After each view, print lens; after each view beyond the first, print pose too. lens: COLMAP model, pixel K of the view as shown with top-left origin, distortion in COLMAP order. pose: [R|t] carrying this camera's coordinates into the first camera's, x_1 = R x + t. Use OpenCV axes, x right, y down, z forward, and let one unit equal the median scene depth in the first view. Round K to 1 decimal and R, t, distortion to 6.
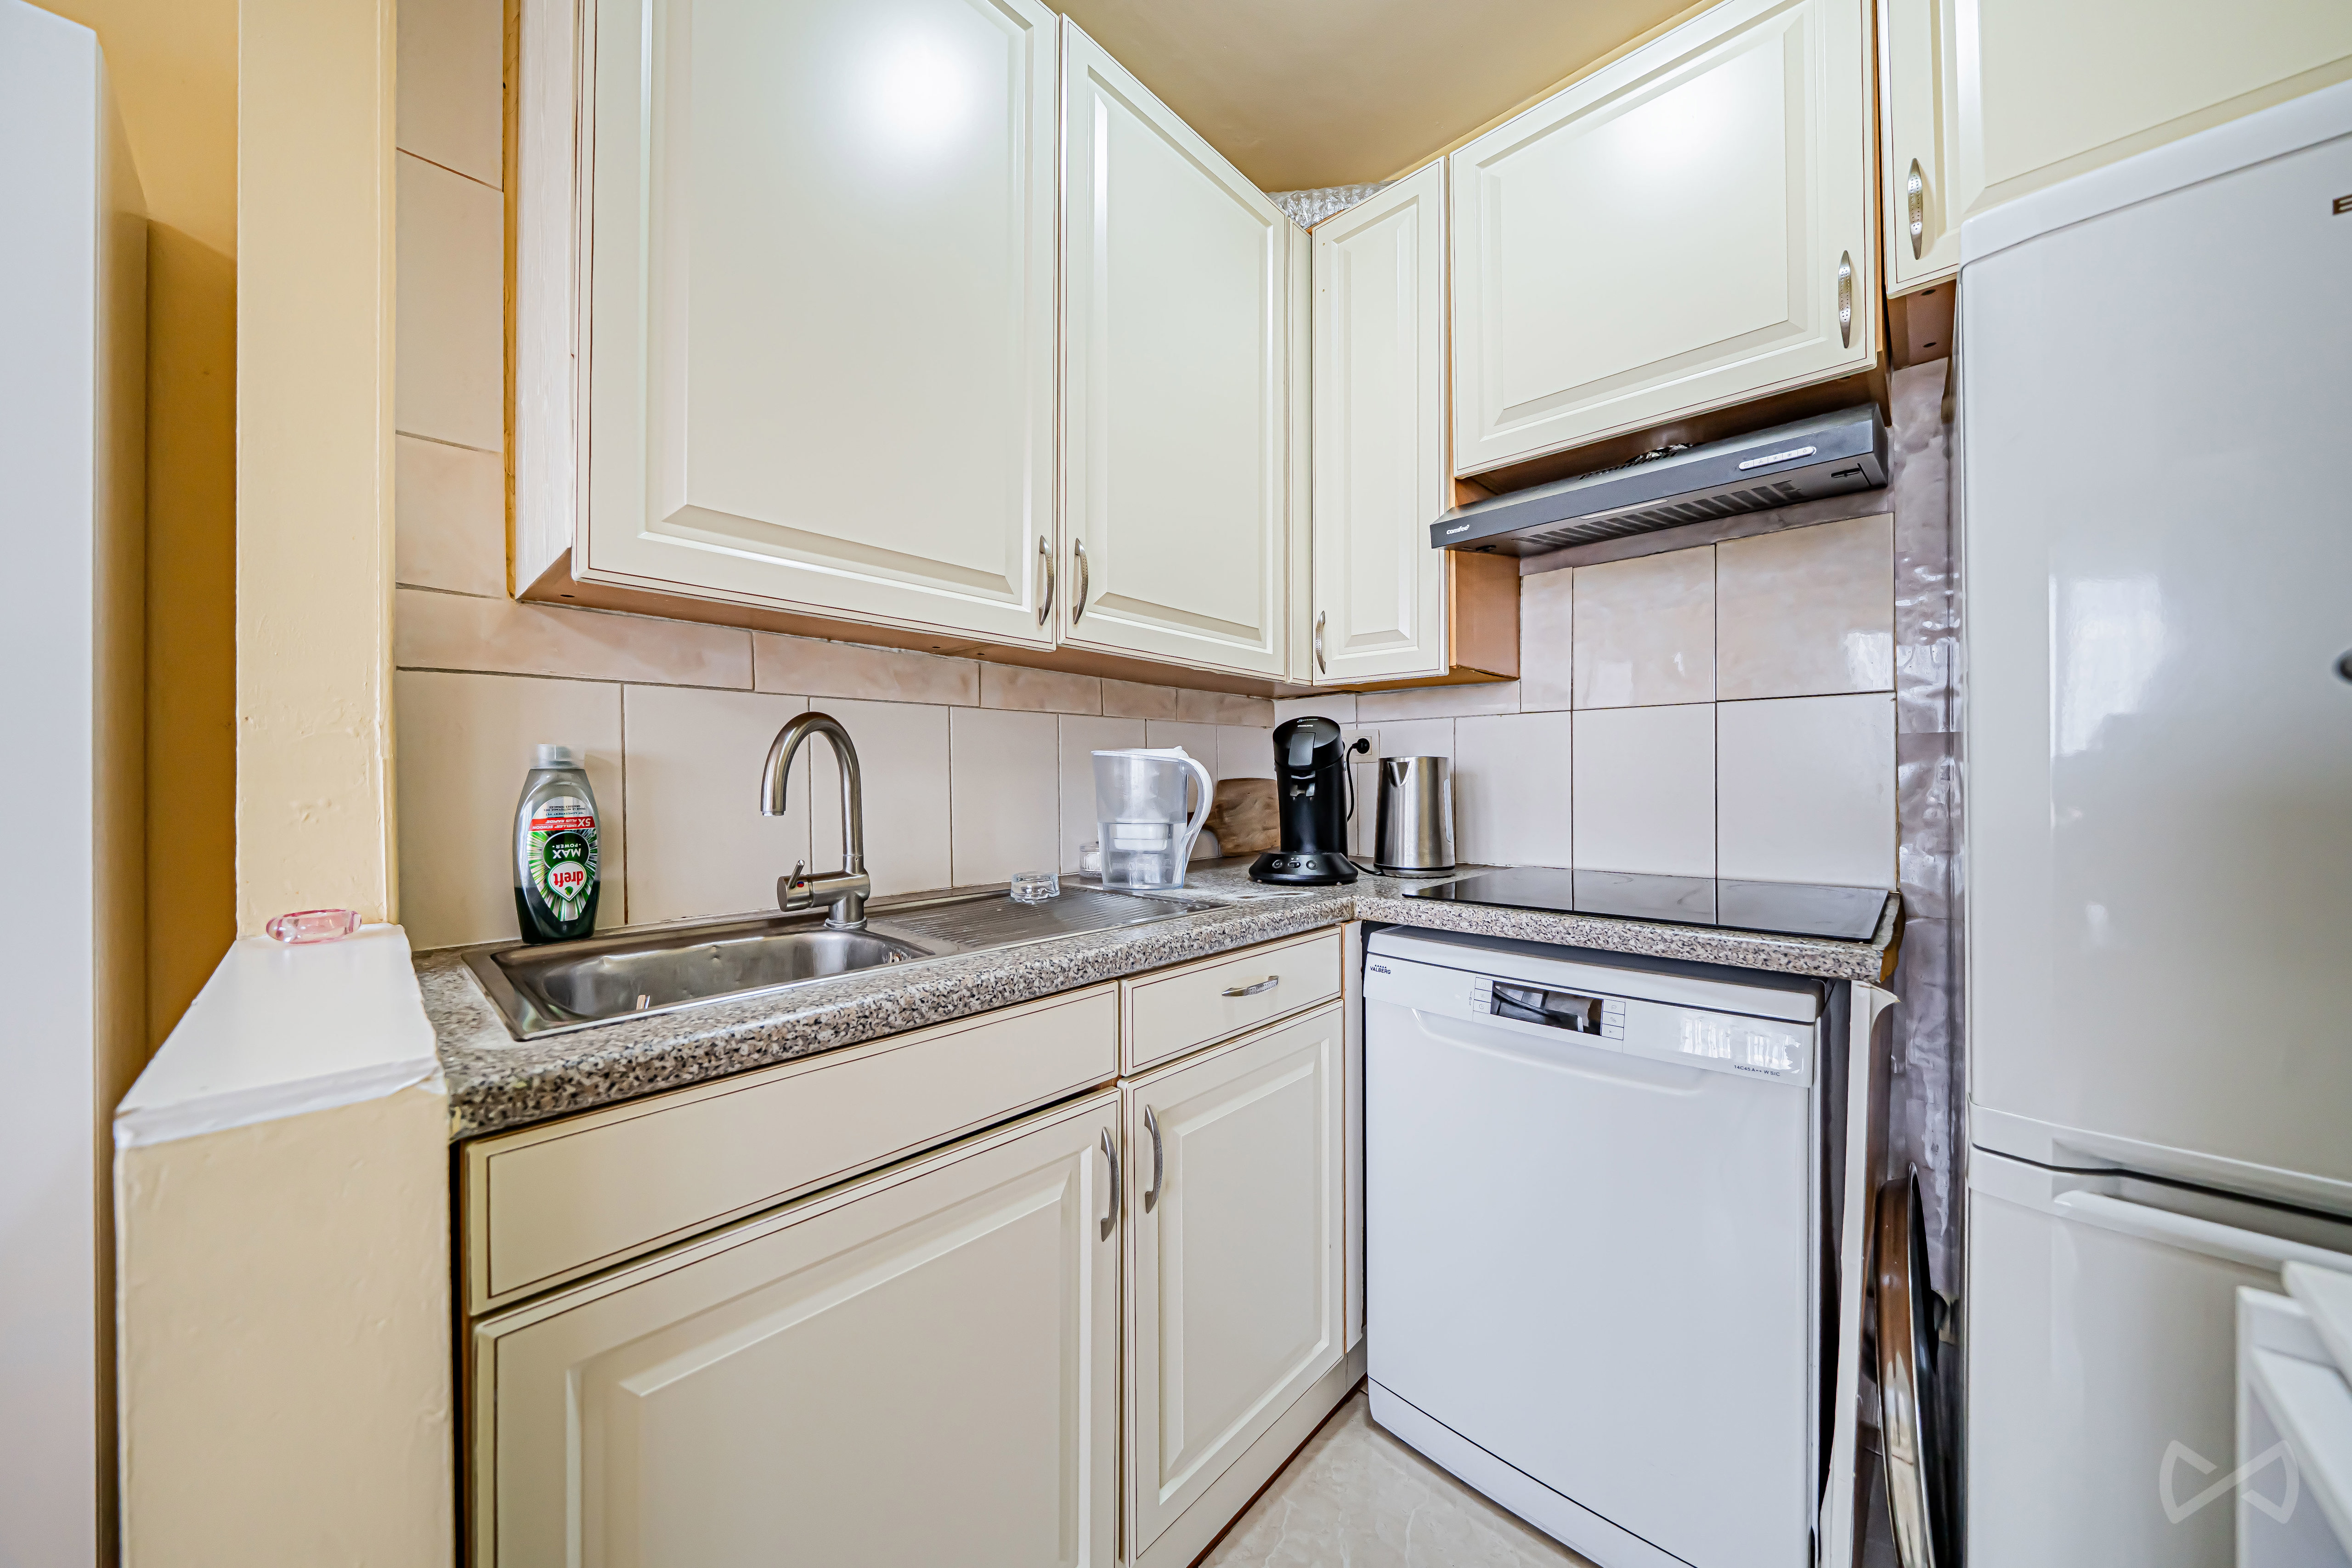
lens RADIAL K [[796.4, 0, 1169.9], [0, 796.4, 781.0], [0, 0, 1]] dist [-0.002849, -0.002641]
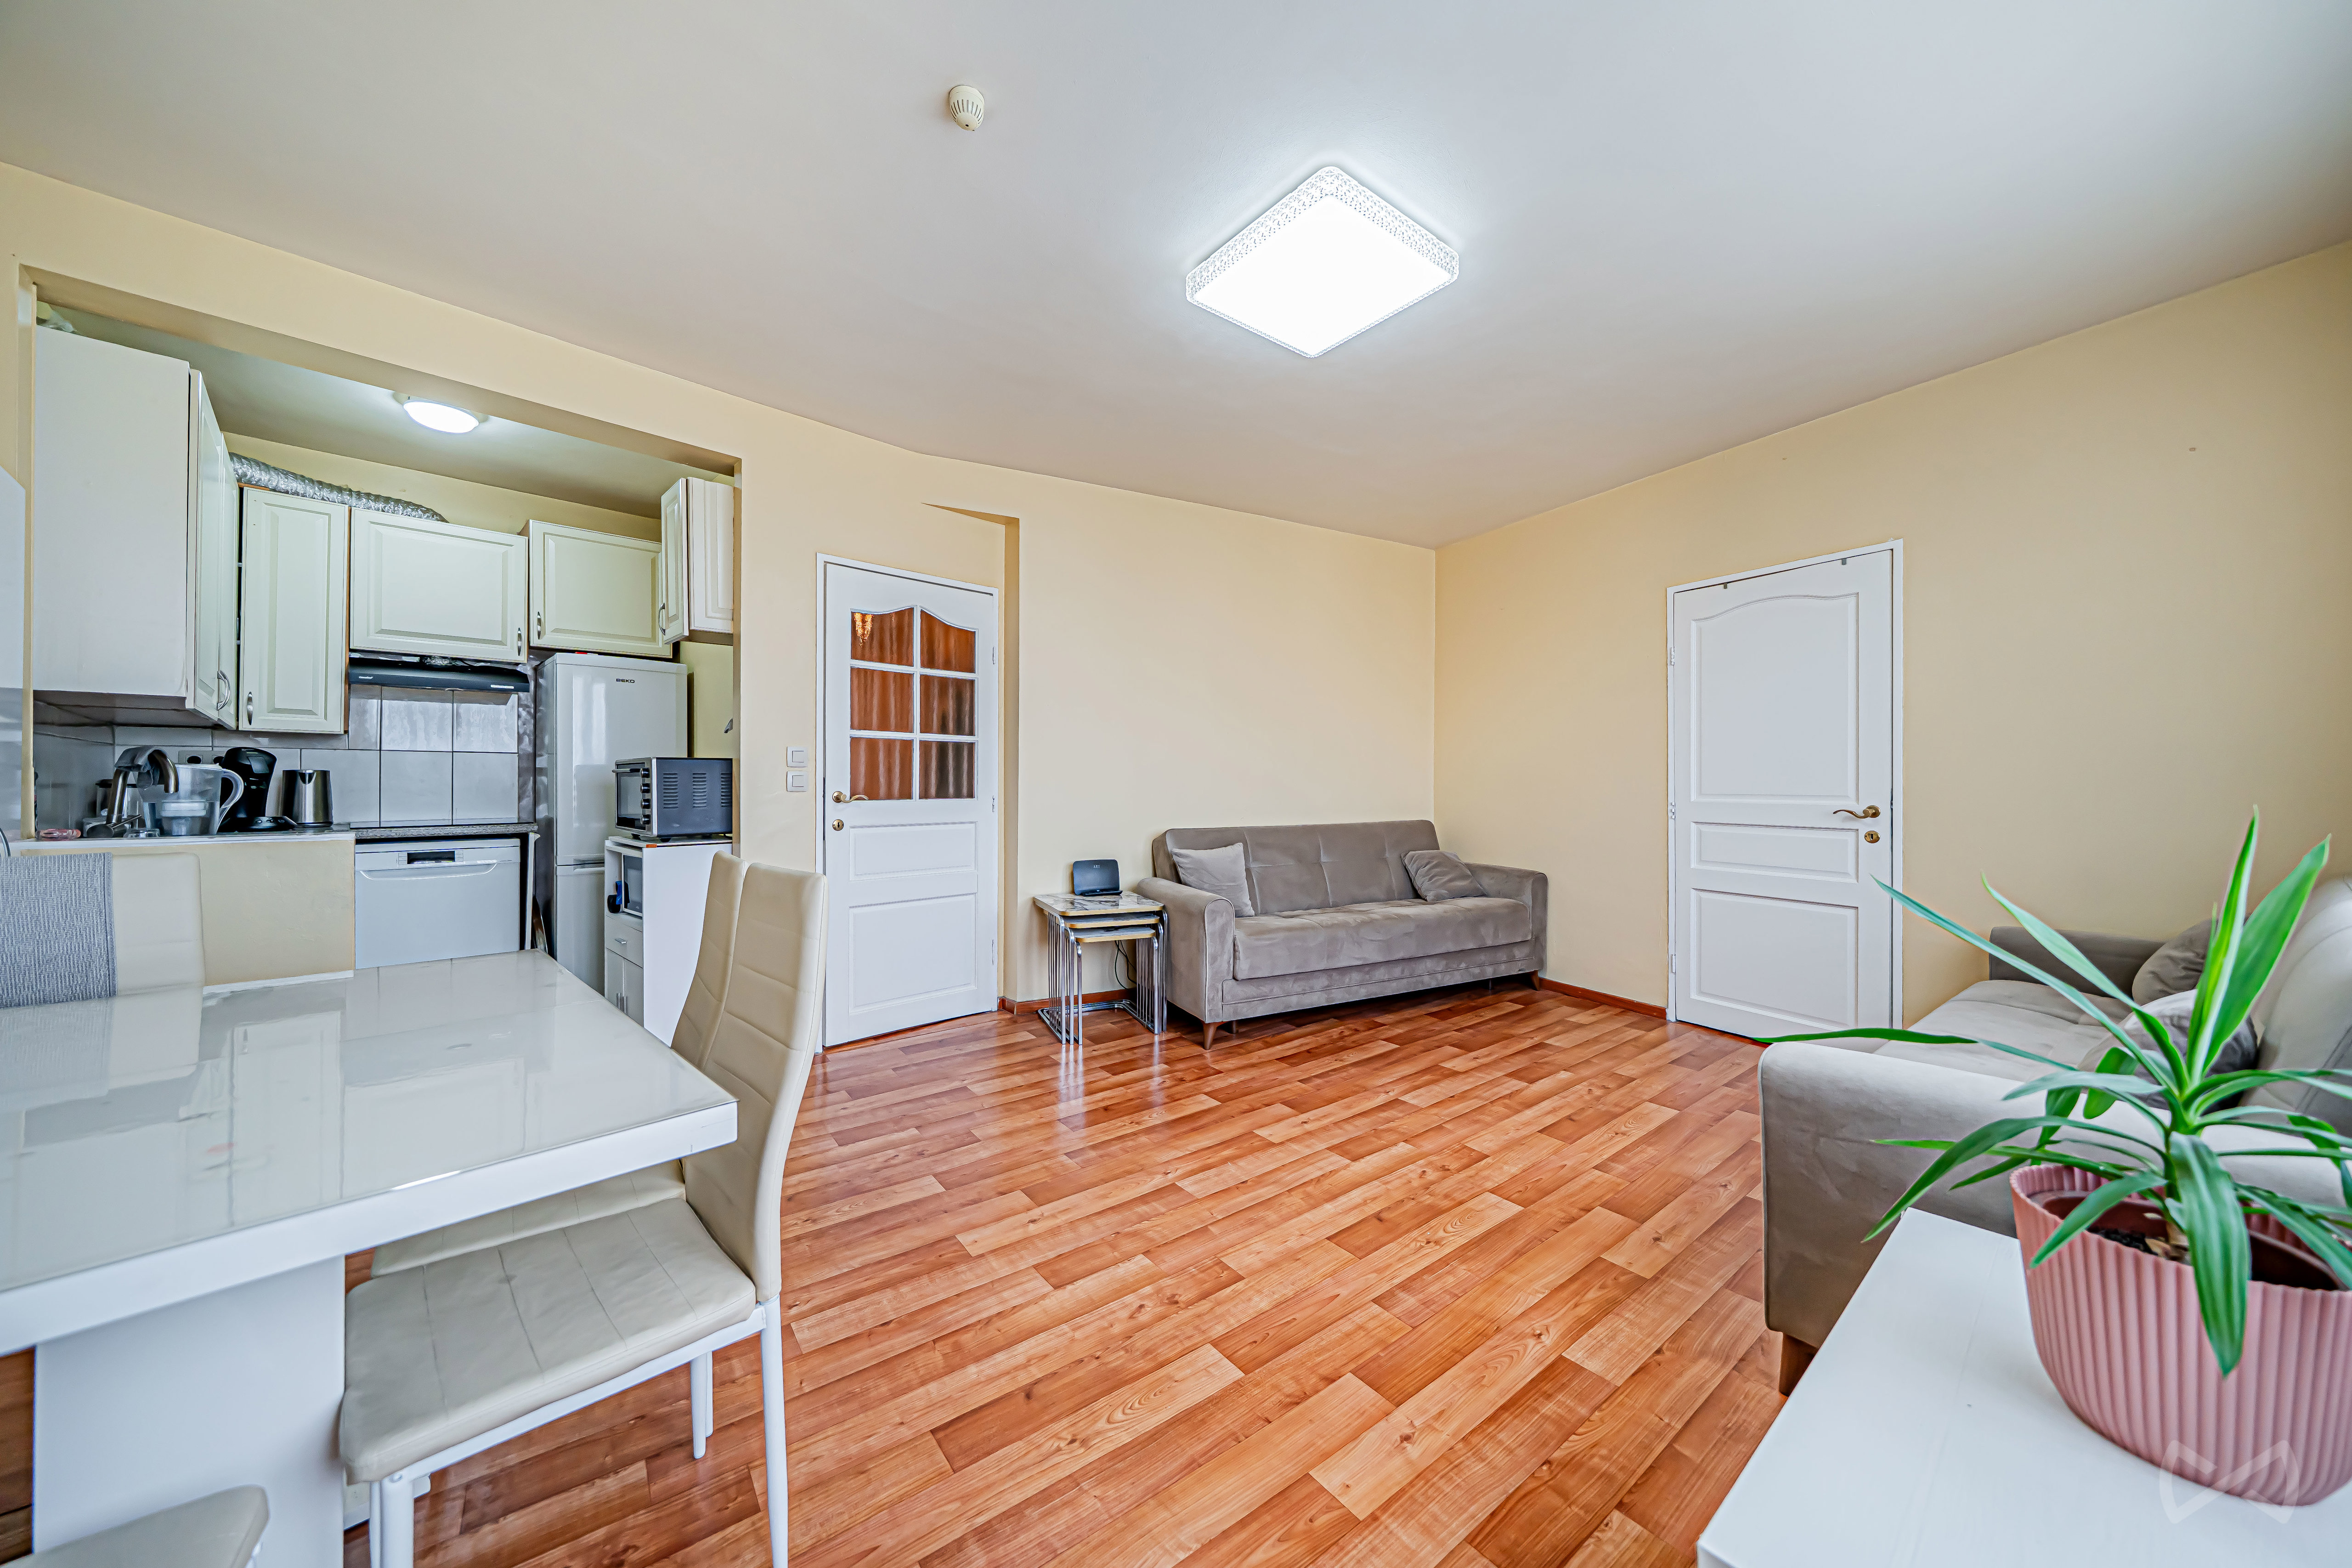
lens RADIAL K [[791.9, 0, 1178.7], [0, 791.9, 780.2], [0, 0, 1]] dist [-0.015591, -0.000038]
pose [[-0.003017, 0.008639, 0.999958, -2.046333], [0.001446, 0.999962, -0.008635, 0.020361], [-0.999994, 0.001420, -0.003029, -1.486834]]
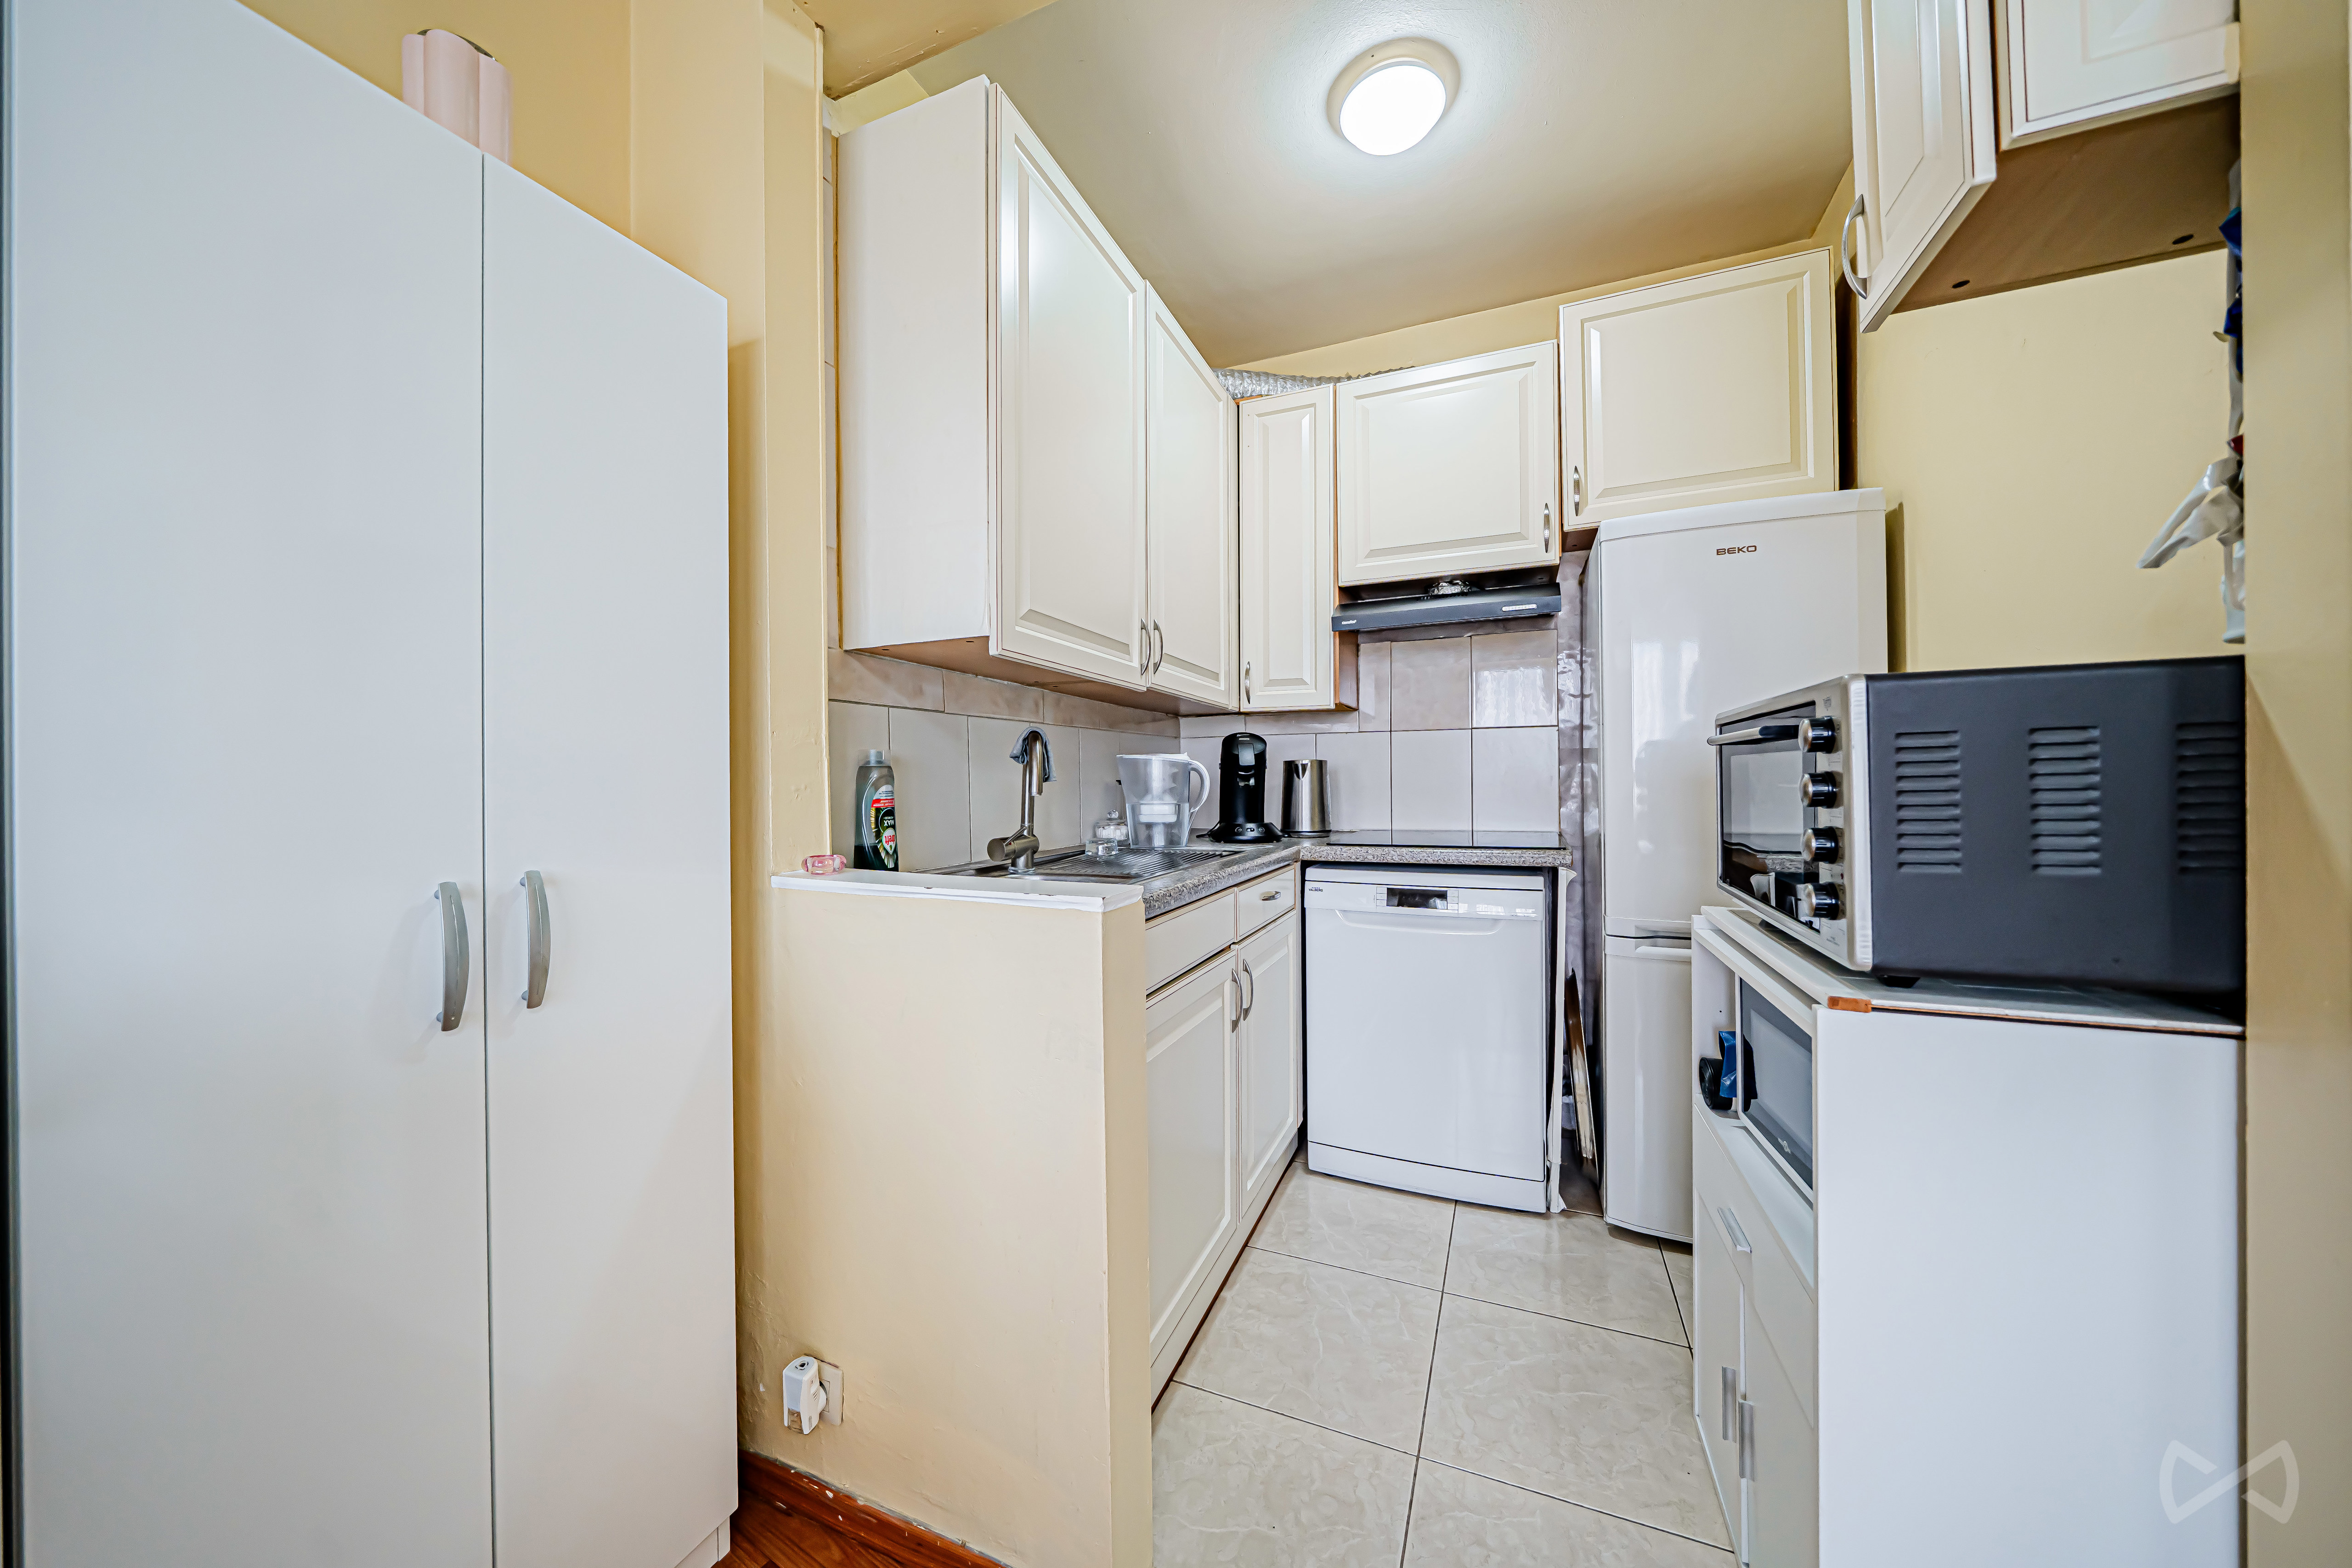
lens RADIAL K [[796.4, 0, 1169.9], [0, 796.4, 781.0], [0, 0, 1]] dist [-0.002849, -0.002641]
pose [[0.940376, -0.004096, 0.340112, -0.561361], [0.004448, 0.999990, -0.000254, 0.012104], [-0.340108, 0.001751, 0.940385, -0.431331]]
